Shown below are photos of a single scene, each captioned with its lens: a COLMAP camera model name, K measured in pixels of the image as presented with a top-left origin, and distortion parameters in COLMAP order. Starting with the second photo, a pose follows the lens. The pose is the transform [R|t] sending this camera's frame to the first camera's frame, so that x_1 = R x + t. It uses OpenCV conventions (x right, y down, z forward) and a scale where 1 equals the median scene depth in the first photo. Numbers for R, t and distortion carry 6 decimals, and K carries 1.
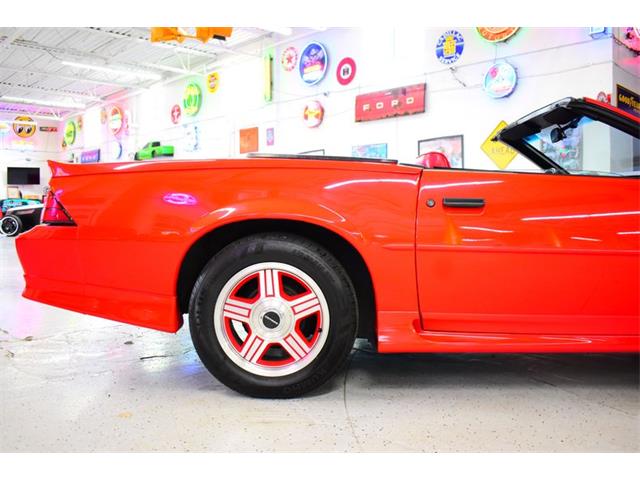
lens RADIAL K [[564.1, 0, 320.0], [0, 564.1, 240.0], [0, 0, 1]] dist [-0.075692, 0.001412]
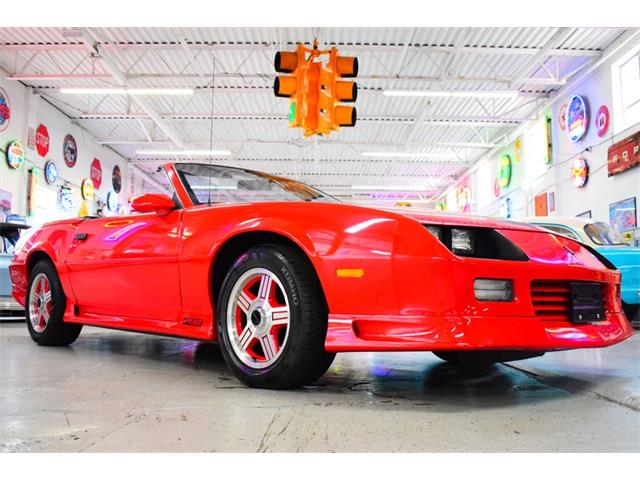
lens RADIAL K [[623.6, 0, 320.0], [0, 623.6, 240.0], [0, 0, 1]] dist [-0.078516, -0.001001]
pose [[0.731376, -0.056397, -0.679638, 0.374732], [-0.041886, 0.990978, -0.127308, 0.028106], [0.680687, 0.121577, 0.722416, 0.017126]]
